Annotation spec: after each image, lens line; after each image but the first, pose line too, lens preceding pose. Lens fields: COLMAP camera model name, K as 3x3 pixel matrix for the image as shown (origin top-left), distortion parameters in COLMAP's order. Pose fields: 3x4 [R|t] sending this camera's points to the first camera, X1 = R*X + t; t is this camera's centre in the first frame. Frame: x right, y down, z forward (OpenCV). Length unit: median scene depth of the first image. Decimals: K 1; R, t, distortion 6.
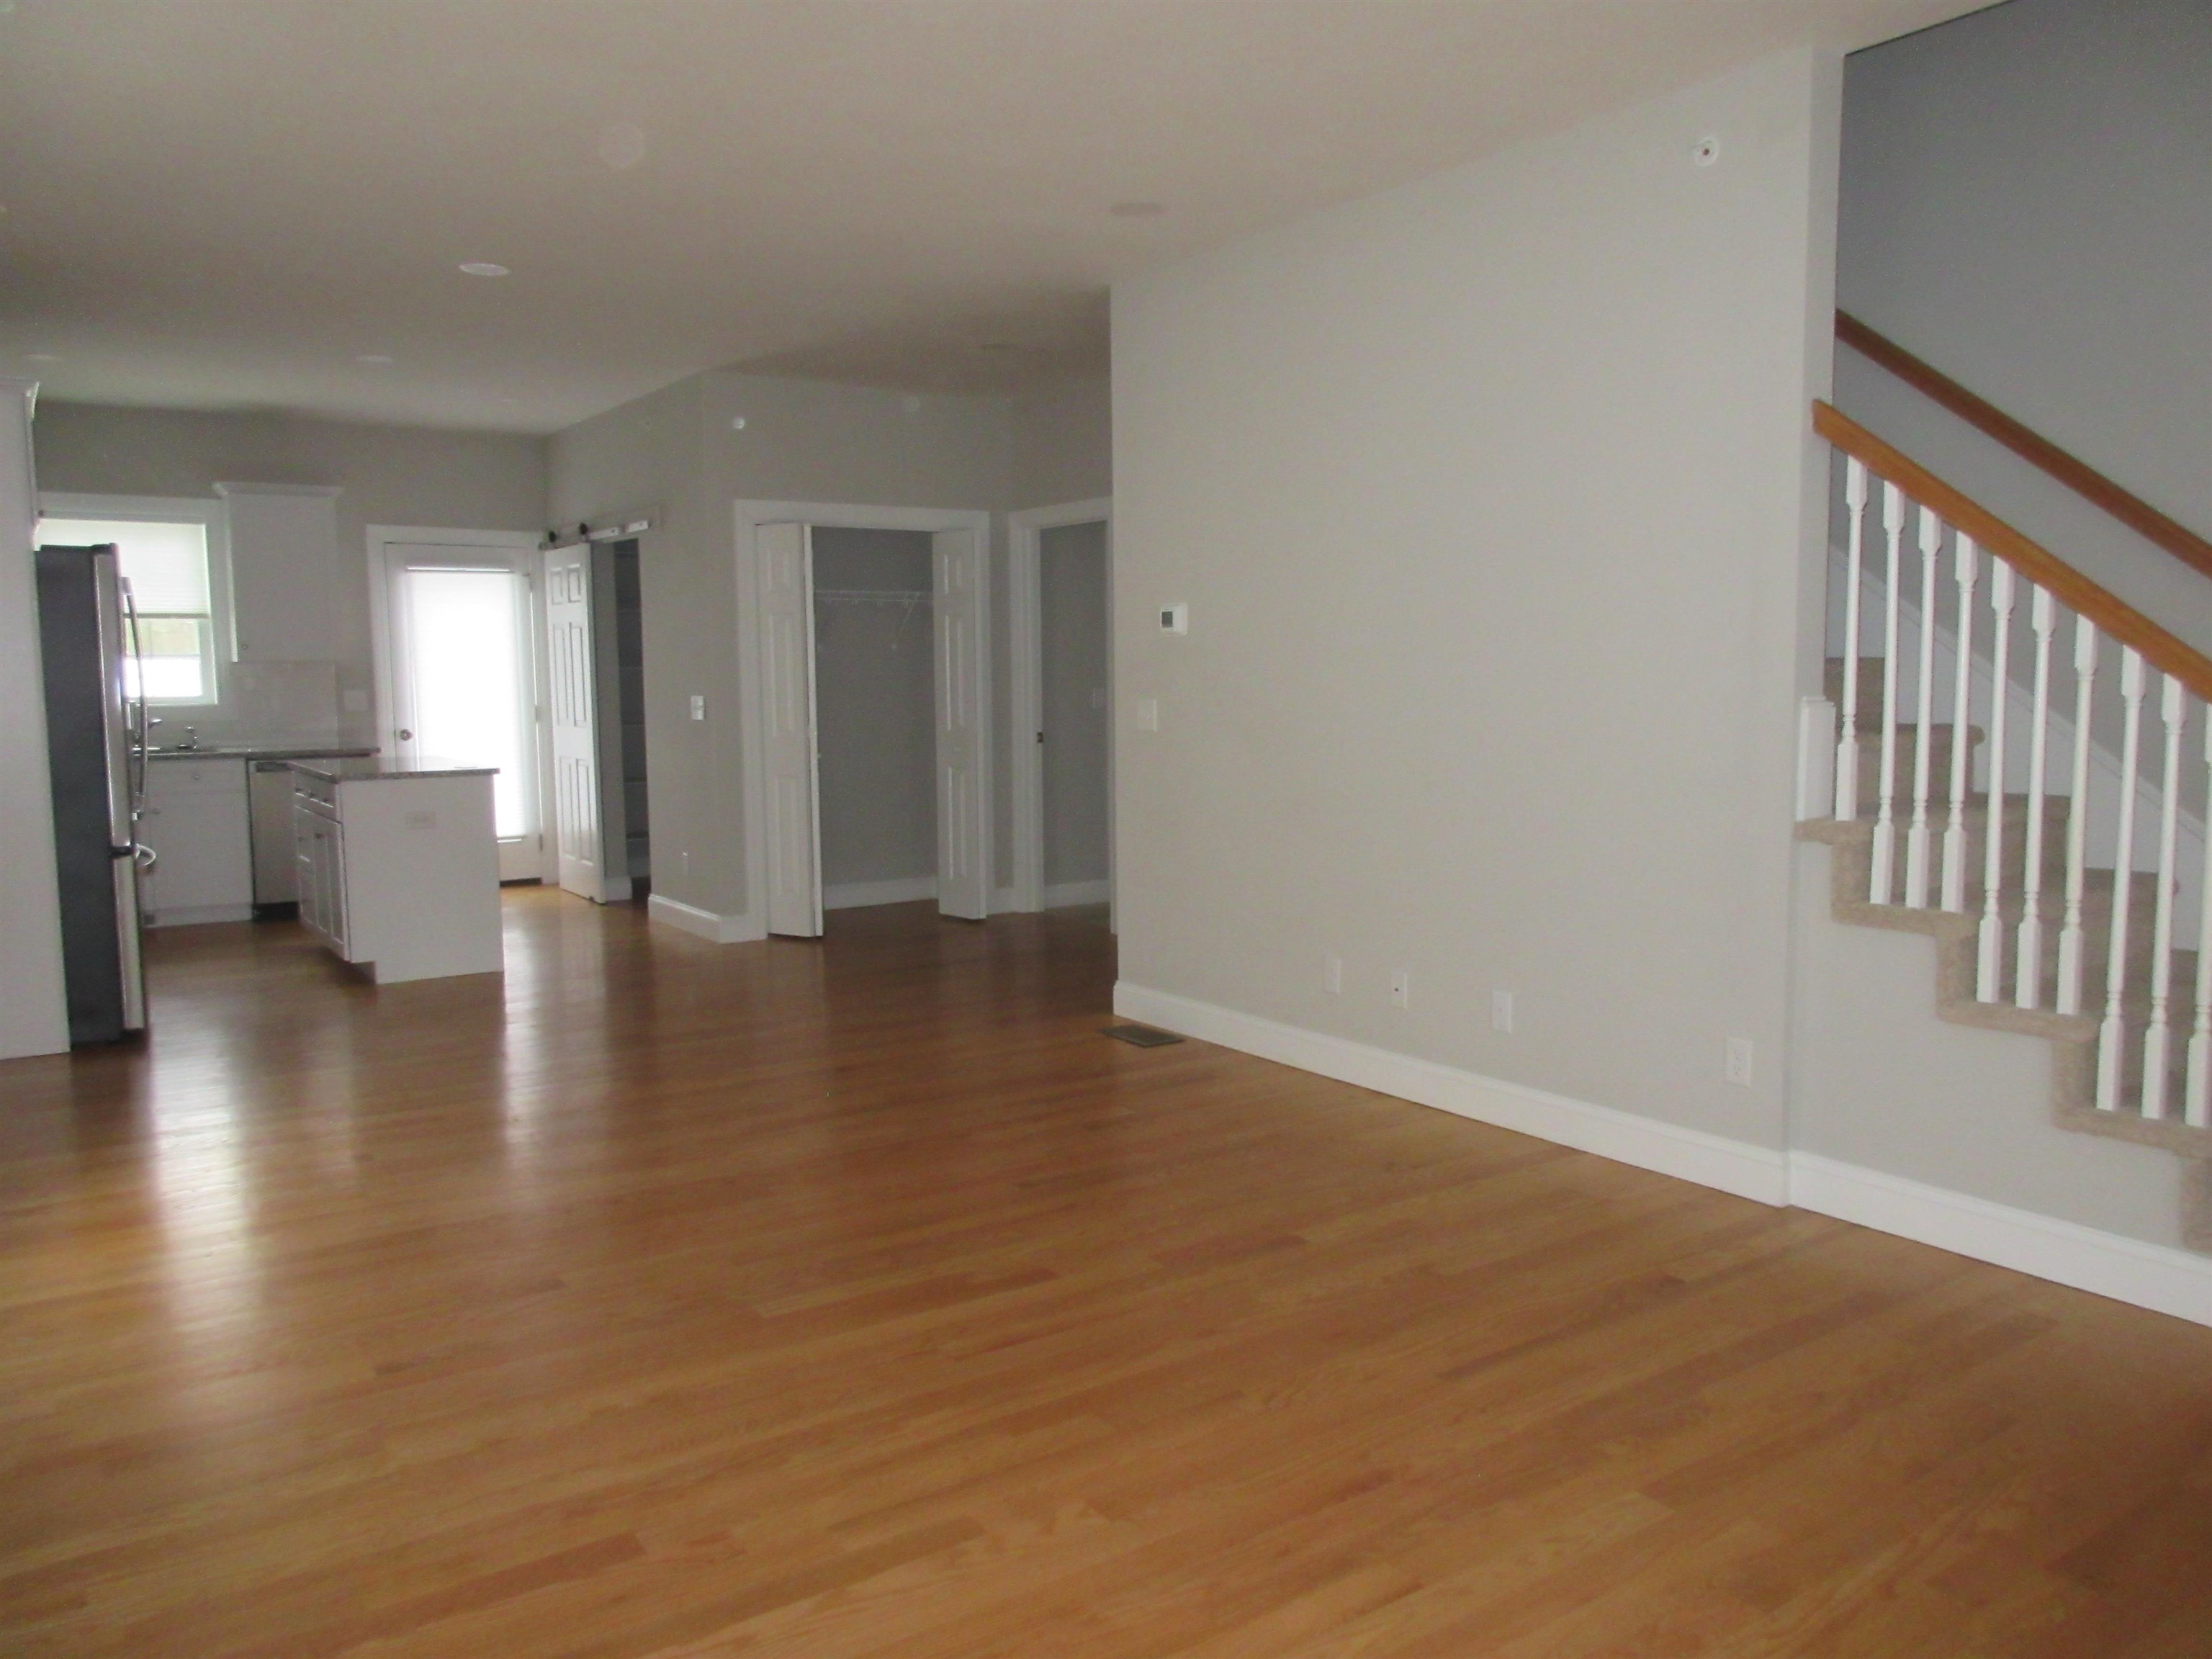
lens RADIAL K [[1653.8, 0, 1106.0], [0, 1653.8, 829.5], [0, 0, 1]] dist [-0.004612, -0.005160]
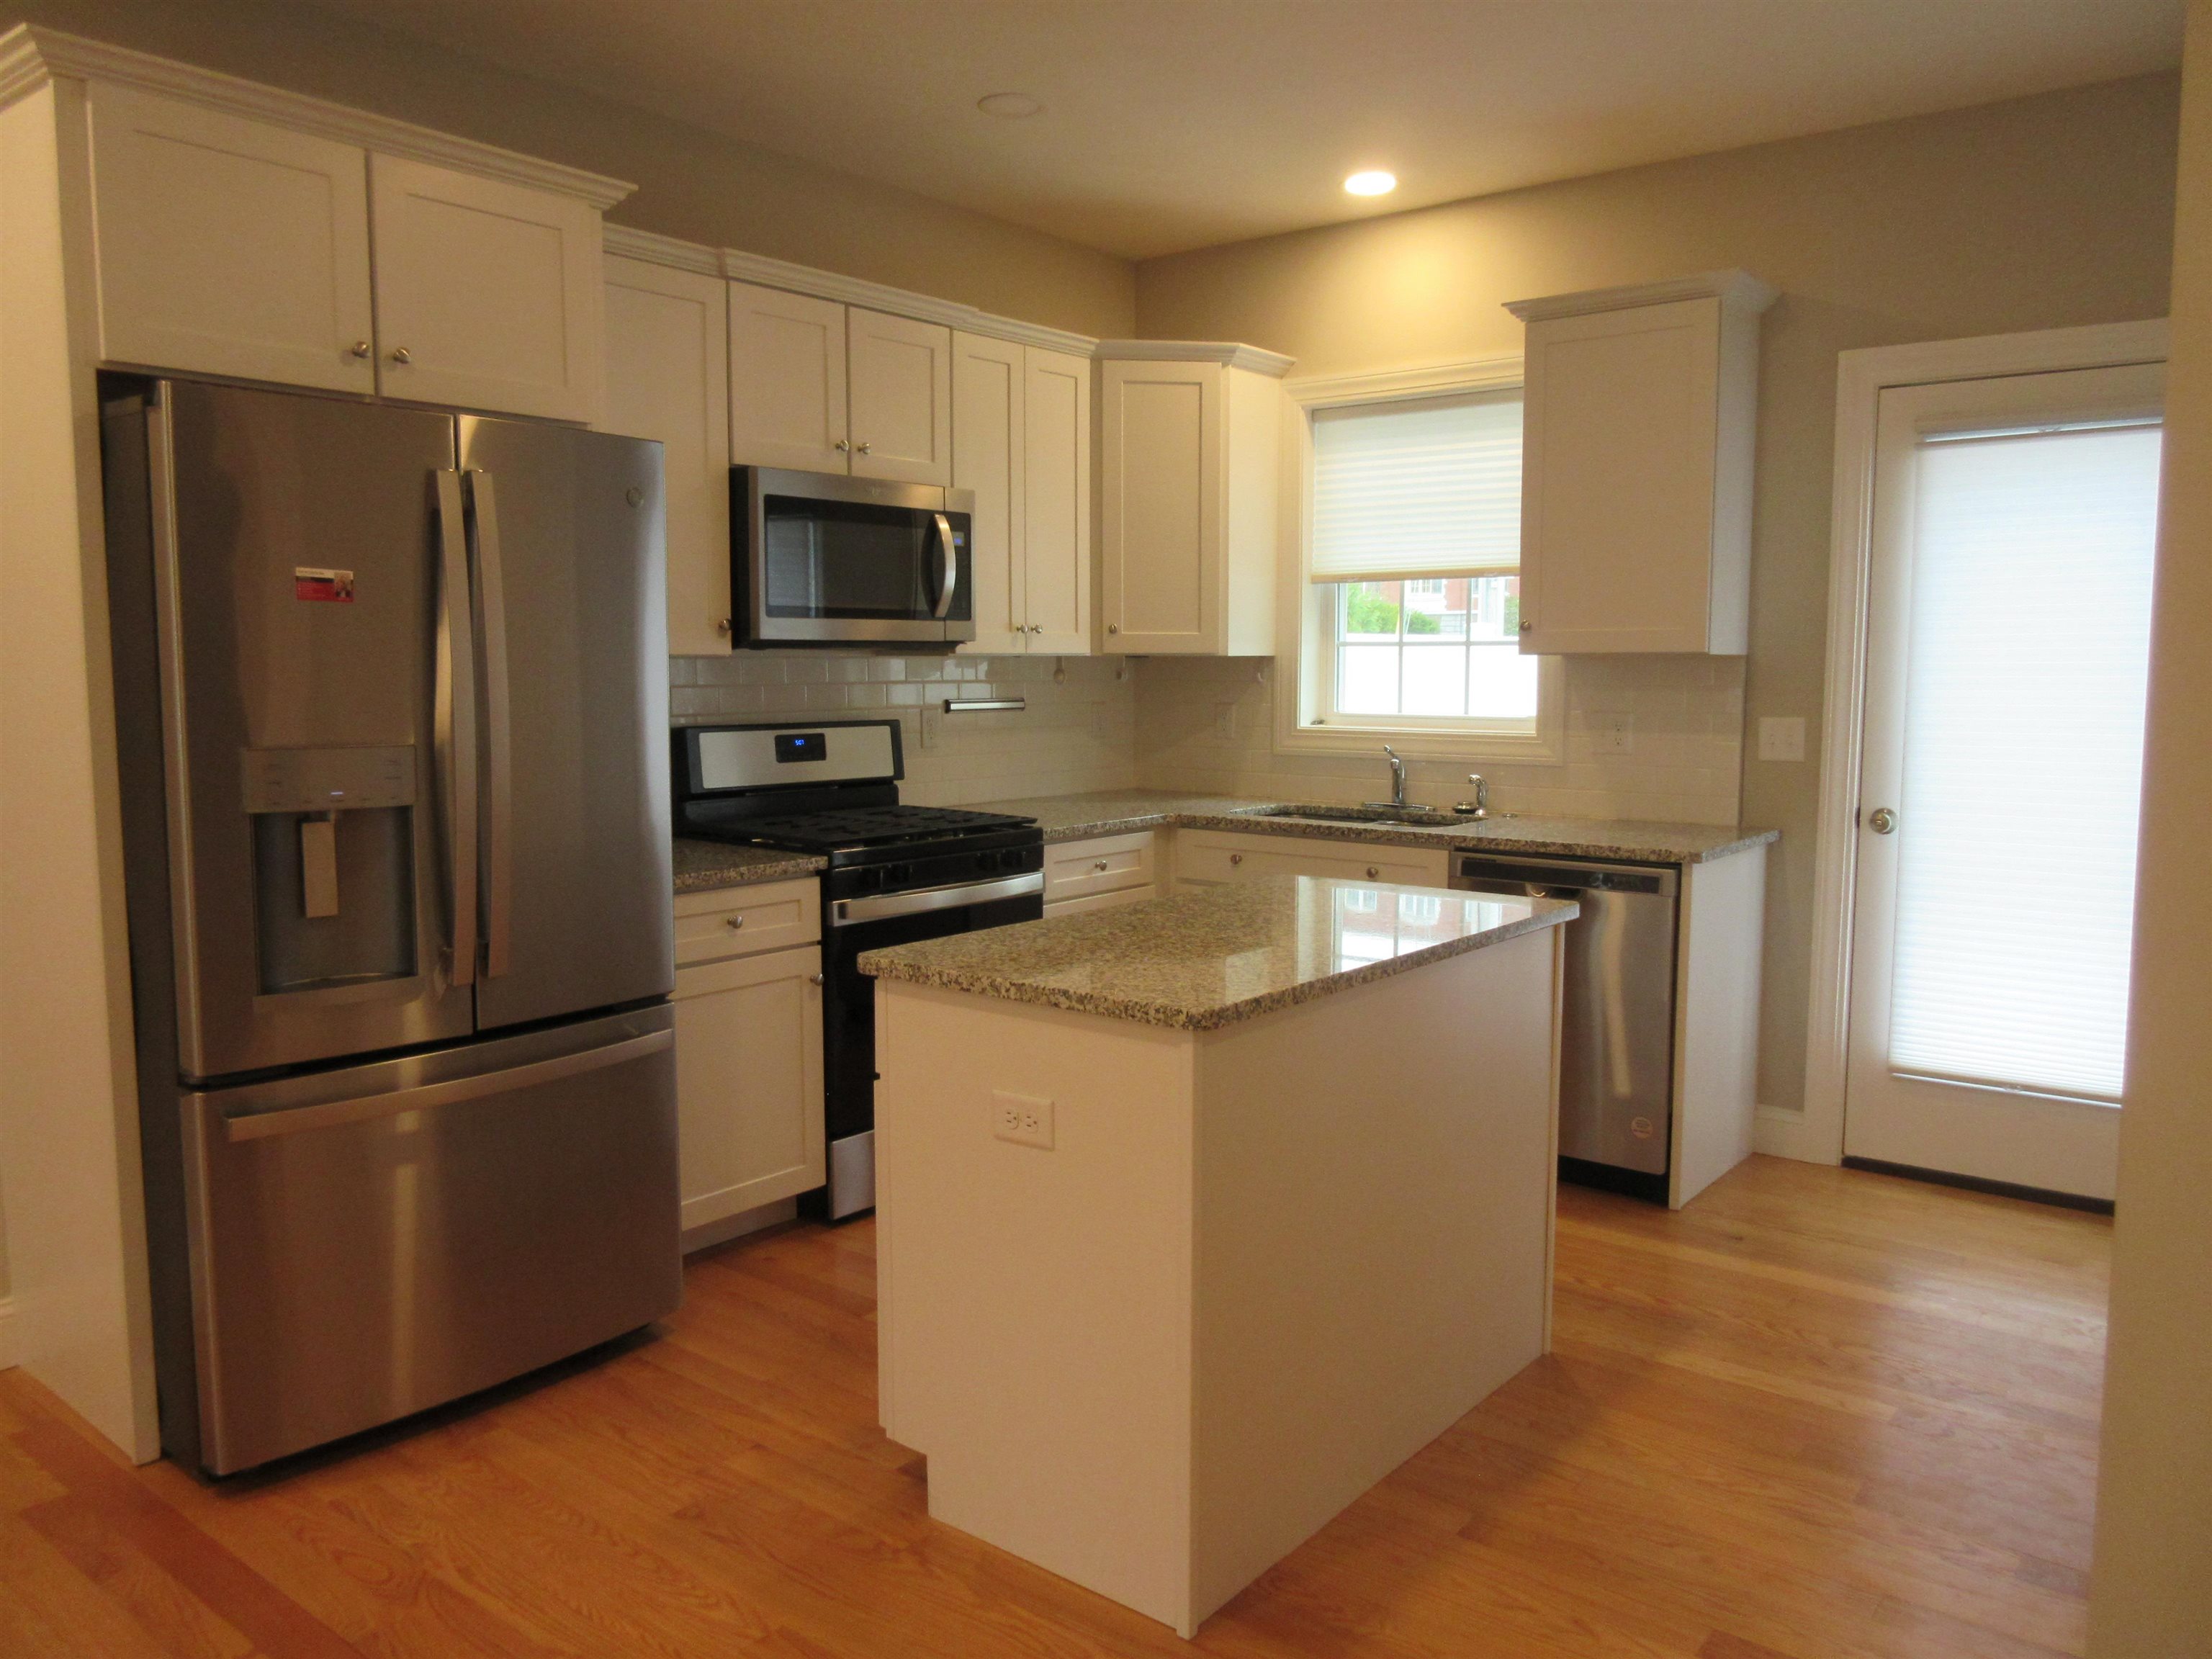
lens RADIAL K [[1653.8, 0, 1106.0], [0, 1653.8, 829.5], [0, 0, 1]] dist [-0.004612, -0.005160]
pose [[0.286710, 0.103306, -0.952431, -0.064570], [-0.101492, 0.991850, 0.077029, -0.074269], [0.952626, 0.074579, 0.294857, 0.726440]]
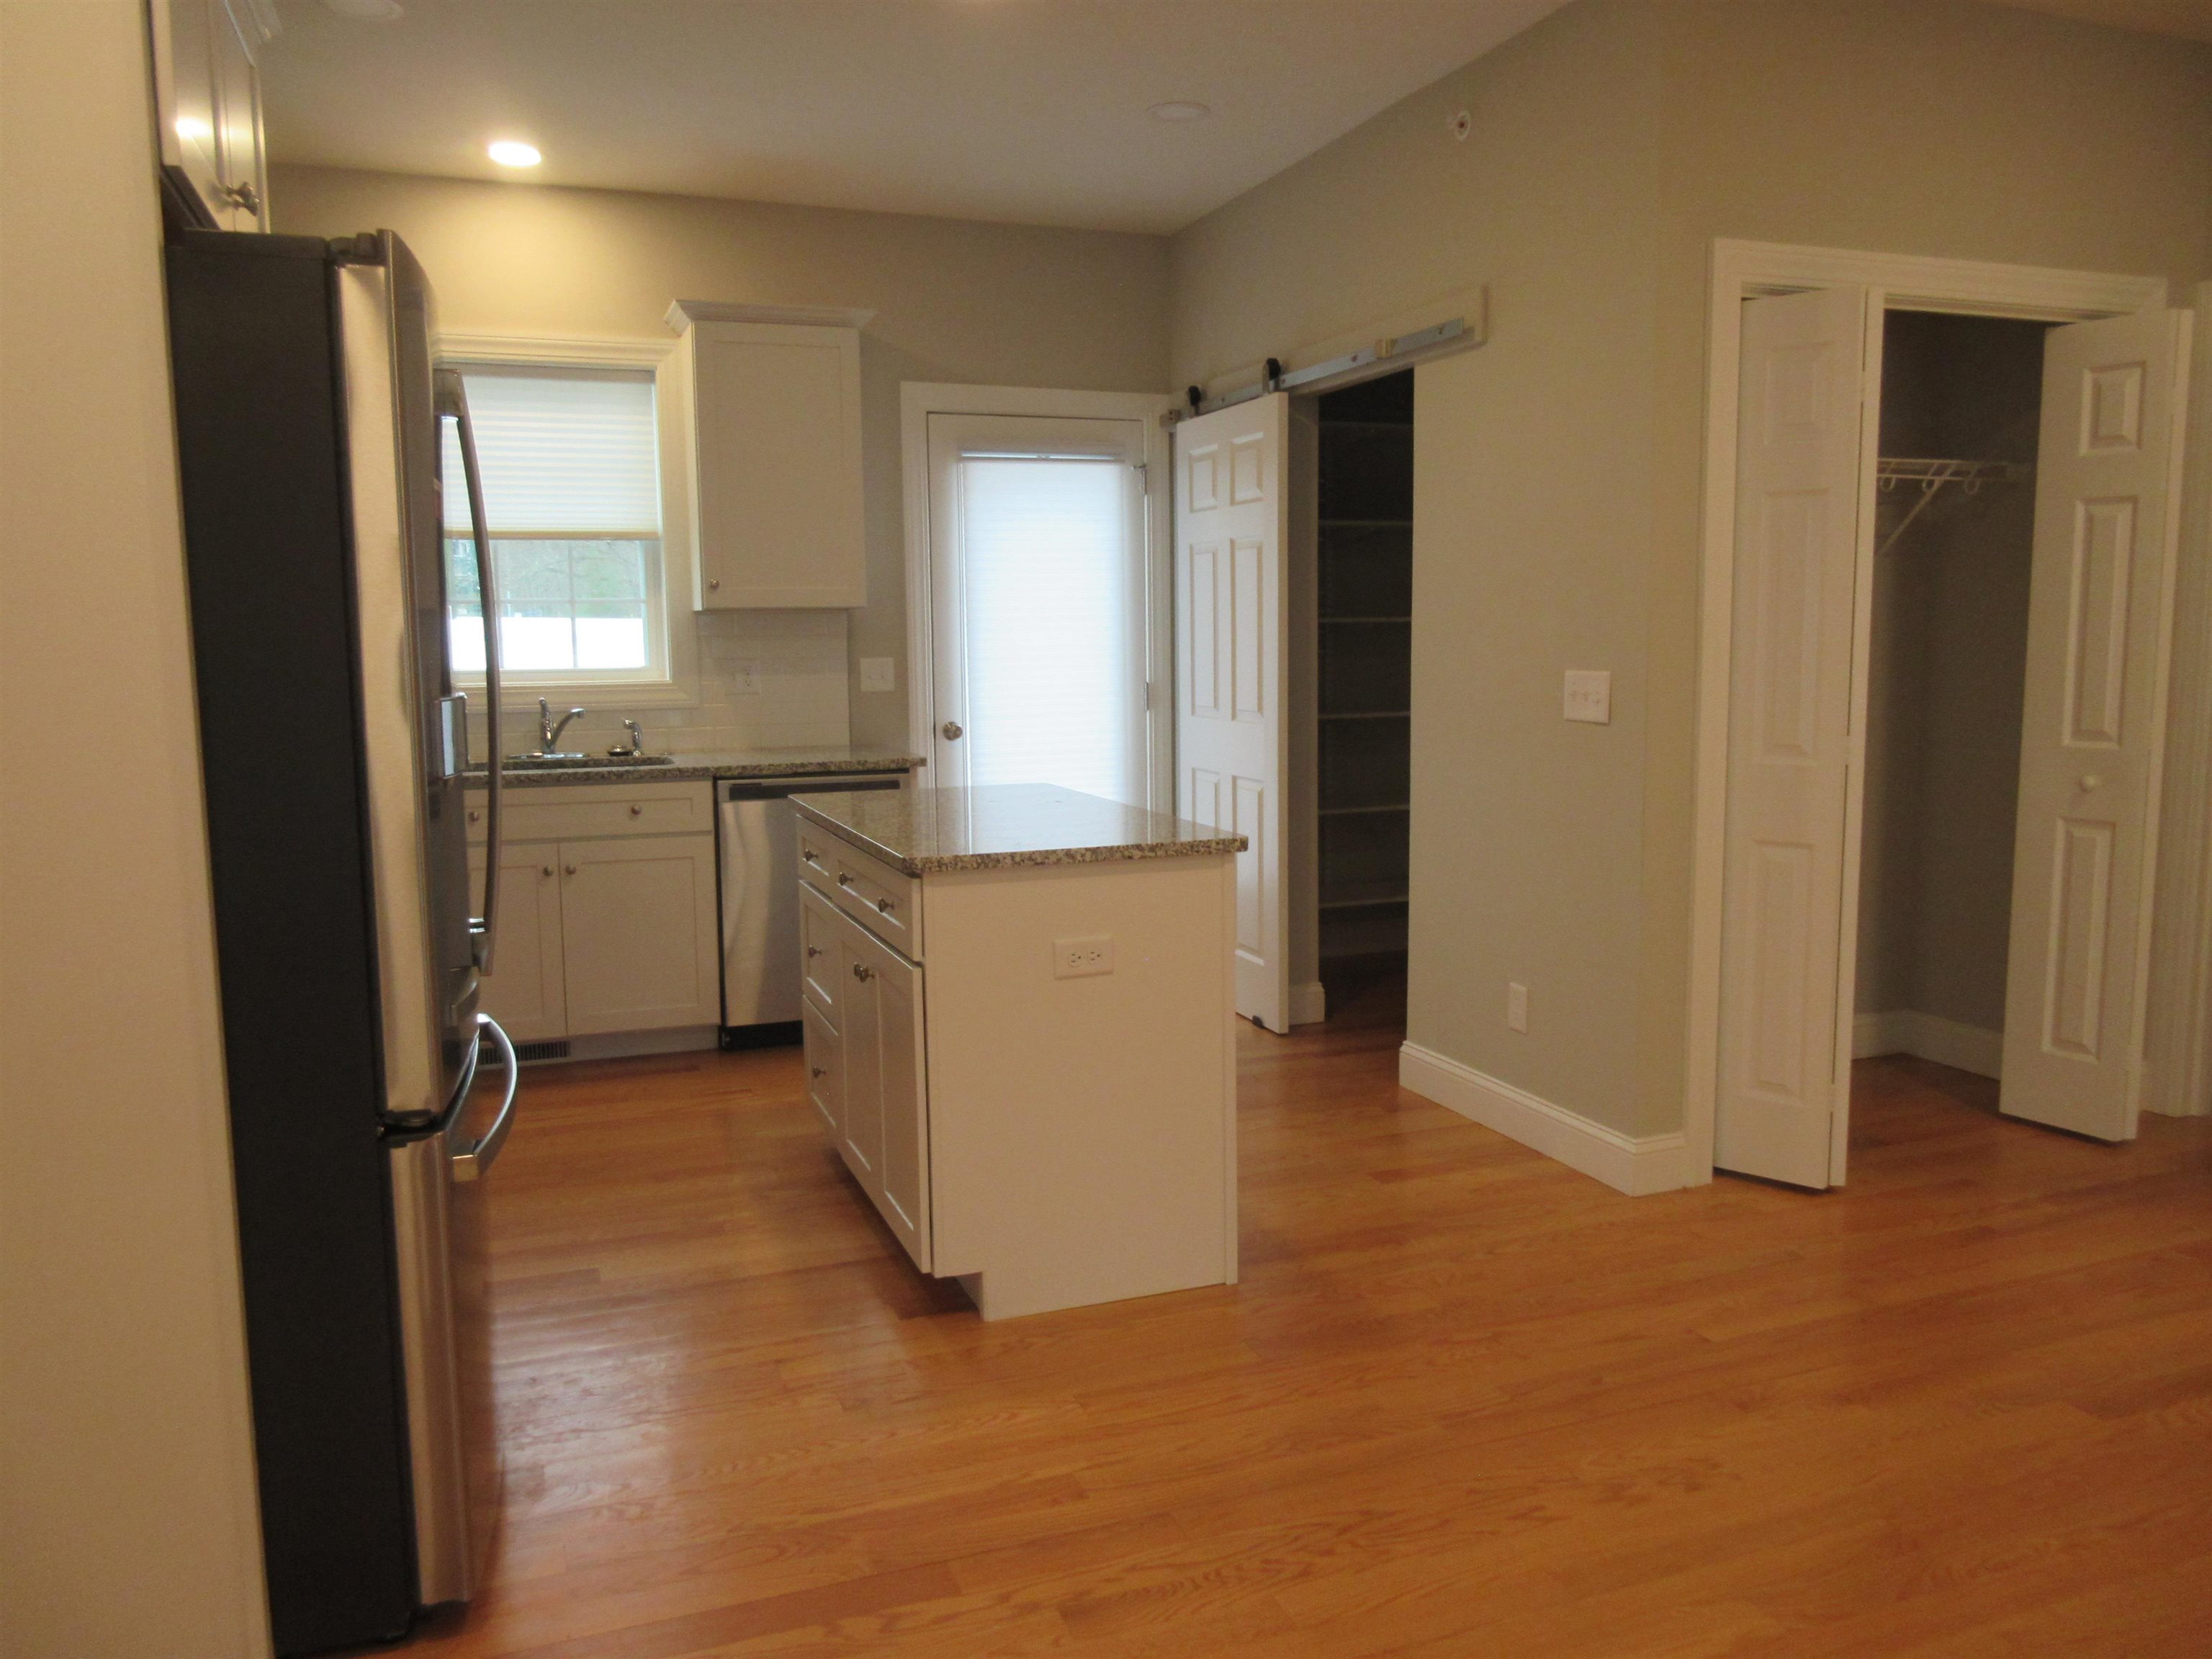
lens RADIAL K [[1653.8, 0, 1106.0], [0, 1653.8, 829.5], [0, 0, 1]] dist [-0.004612, -0.005160]
pose [[0.971194, 0.023537, -0.237123, -0.241231], [-0.019305, 0.999610, 0.020155, -0.037479], [0.237505, -0.014996, 0.971270, 0.453793]]
